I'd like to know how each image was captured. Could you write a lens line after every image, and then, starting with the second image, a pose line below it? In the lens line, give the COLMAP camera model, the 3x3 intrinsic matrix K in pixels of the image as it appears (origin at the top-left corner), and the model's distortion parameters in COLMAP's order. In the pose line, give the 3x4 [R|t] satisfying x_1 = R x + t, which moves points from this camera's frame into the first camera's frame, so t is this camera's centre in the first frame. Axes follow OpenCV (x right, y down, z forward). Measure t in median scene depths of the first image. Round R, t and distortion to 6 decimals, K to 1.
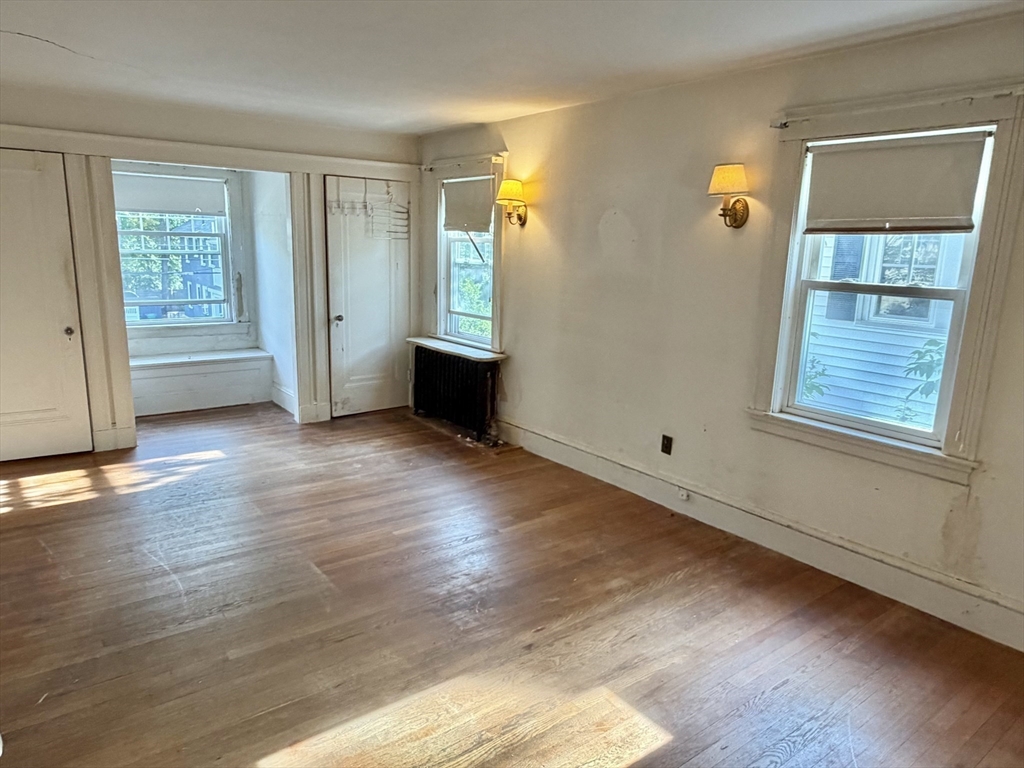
lens RADIAL K [[675.9, 0, 512.0], [0, 675.9, 384.0], [0, 0, 1]] dist [0.000394, 0.000705]
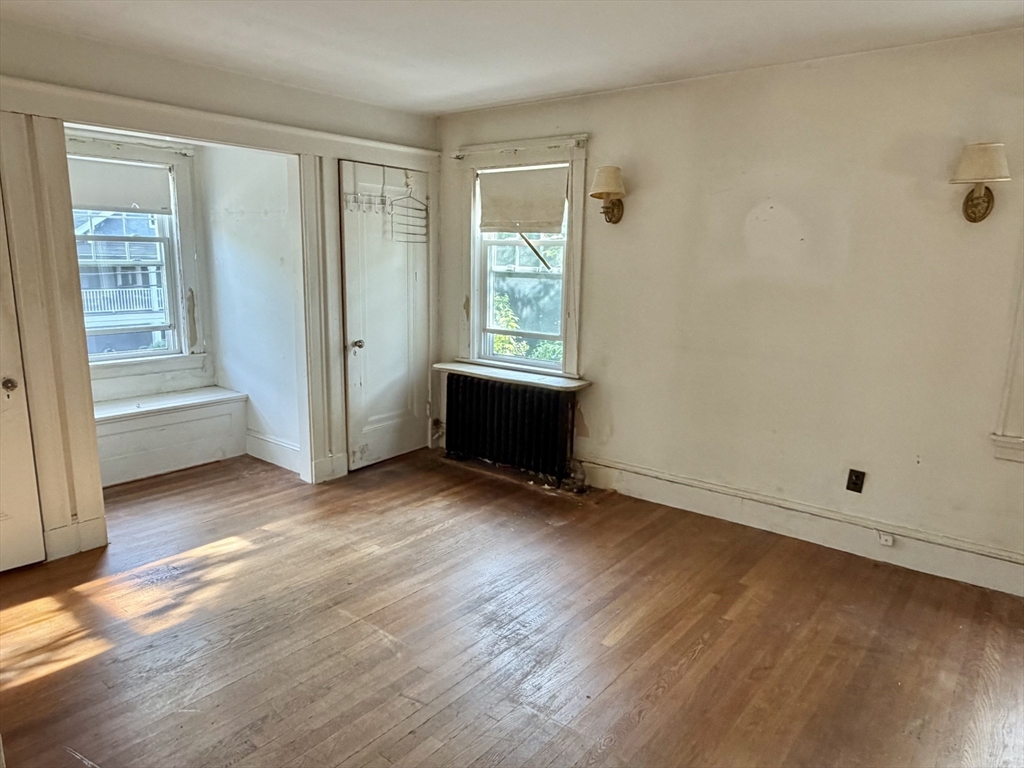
lens RADIAL K [[675.9, 0, 512.0], [0, 675.9, 384.0], [0, 0, 1]] dist [0.000394, 0.000705]
pose [[0.970021, -0.056512, 0.236360, -0.272088], [0.059513, 0.998212, -0.005576, -0.036819], [-0.235622, 0.019475, 0.971650, 0.203523]]
